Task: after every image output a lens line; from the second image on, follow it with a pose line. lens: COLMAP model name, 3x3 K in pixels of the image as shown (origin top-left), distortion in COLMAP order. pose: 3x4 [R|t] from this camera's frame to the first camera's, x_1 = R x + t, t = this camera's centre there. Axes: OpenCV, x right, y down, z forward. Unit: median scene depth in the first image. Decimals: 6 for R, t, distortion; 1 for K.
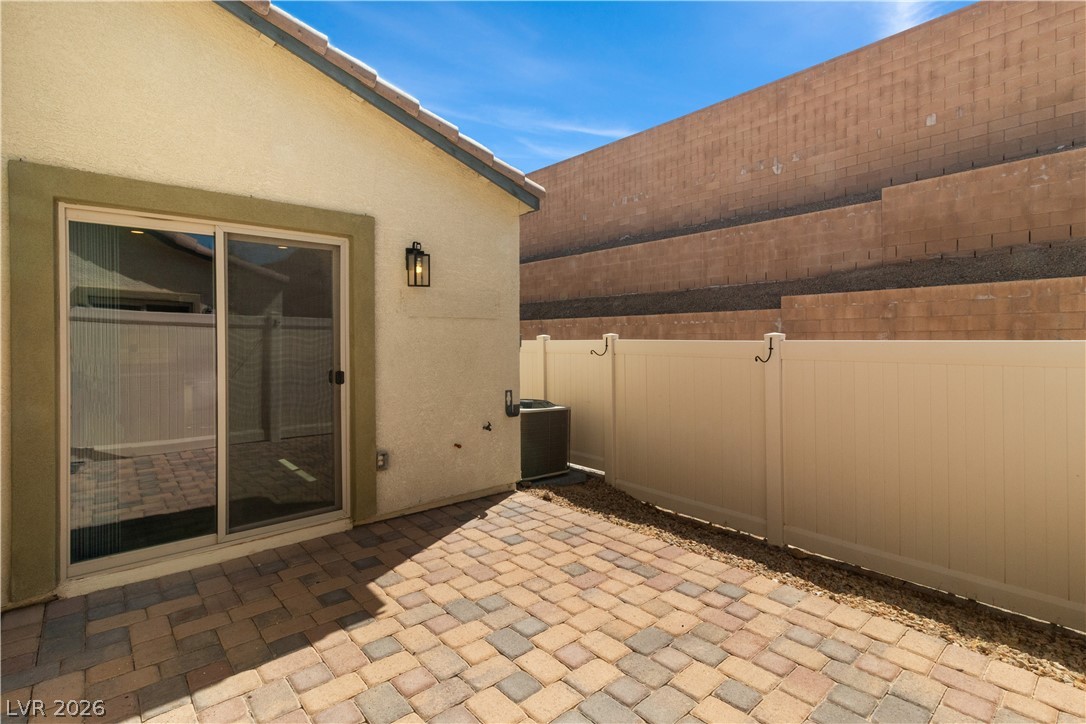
lens RADIAL K [[502.3, 0, 556.3], [0, 502.3, 344.5], [0, 0, 1]] dist [0.000391, 0.001371]
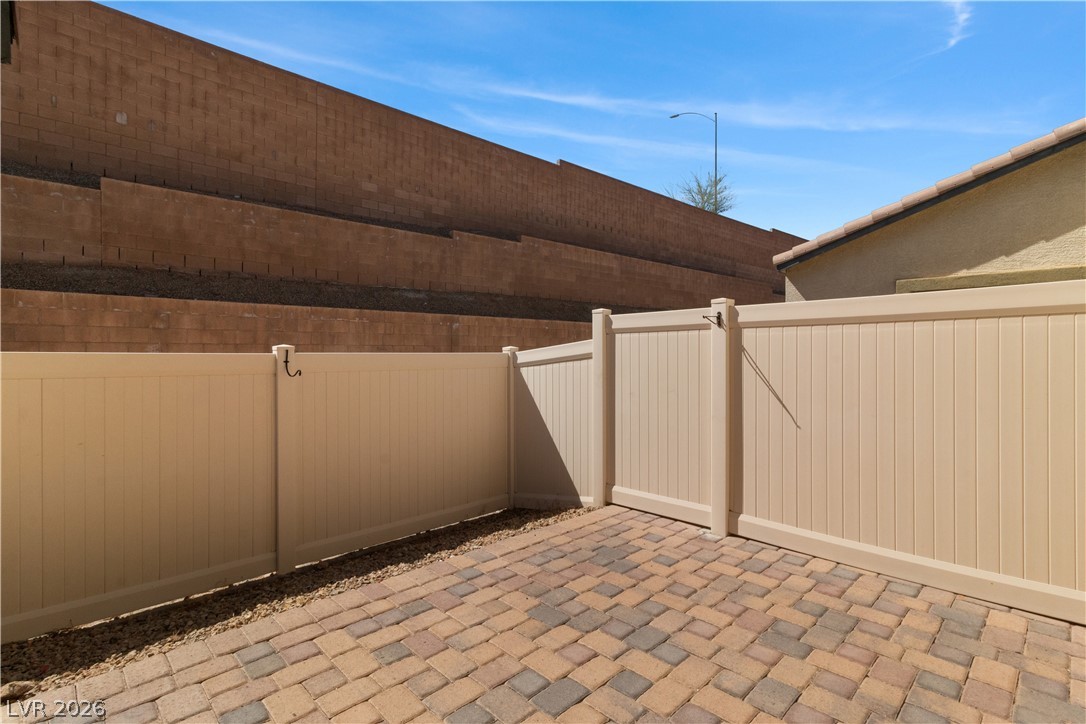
lens RADIAL K [[502.3, 0, 546.9], [0, 502.3, 355.6], [0, 0, 1]] dist [0.000391, 0.001371]
pose [[-0.016859, -0.004385, 0.999848, -0.607636], [0.006164, 0.999971, 0.004490, -0.005264], [-0.999839, 0.006238, -0.016831, 0.646650]]
